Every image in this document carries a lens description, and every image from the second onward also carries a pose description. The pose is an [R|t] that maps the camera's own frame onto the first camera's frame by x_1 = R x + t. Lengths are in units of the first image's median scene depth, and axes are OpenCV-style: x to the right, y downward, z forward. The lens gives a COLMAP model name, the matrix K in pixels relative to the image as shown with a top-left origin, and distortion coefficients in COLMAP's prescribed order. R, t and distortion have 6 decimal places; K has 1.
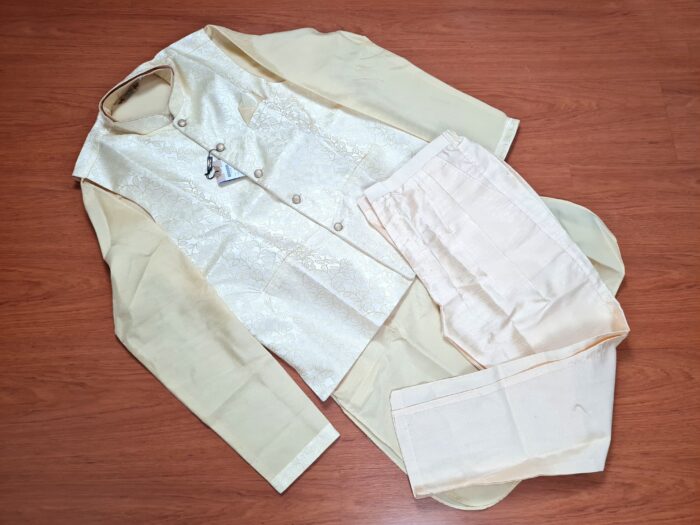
lens RADIAL K [[527.2, 0, 350.0], [0, 527.2, 262.5], [0, 0, 1]] dist [-0.003415, 0.002071]
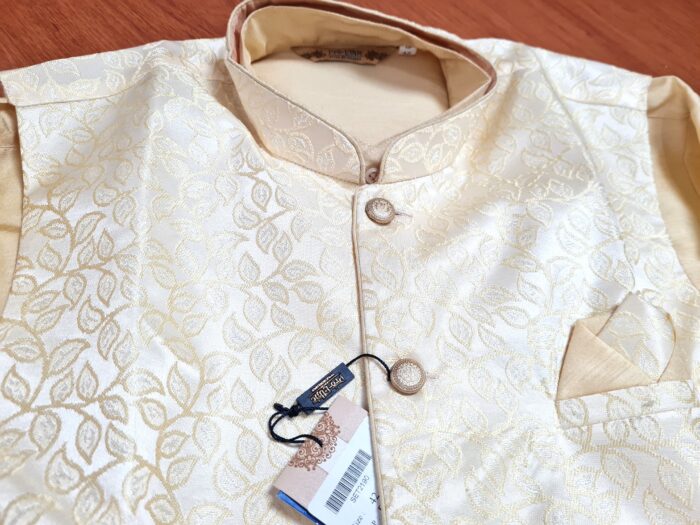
lens RADIAL K [[527.2, 0, 350.0], [0, 527.2, 262.5], [0, 0, 1]] dist [-0.003415, 0.002071]
pose [[0.630205, 0.681575, -0.371882, -0.208473], [-0.764081, 0.629497, -0.141115, -0.197700], [0.137918, 0.373079, 0.917491, 0.758160]]
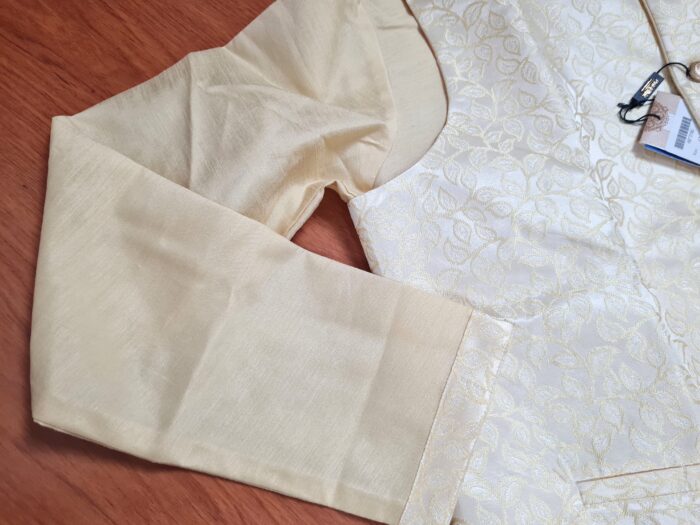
lens RADIAL K [[527.2, 0, 350.0], [0, 527.2, 262.5], [0, 0, 1]] dist [-0.003415, 0.002071]
pose [[0.743370, 0.631405, -0.220748, -0.262363], [-0.634850, 0.769946, 0.064412, 0.019503], [0.210634, 0.092260, 0.973202, 0.597827]]
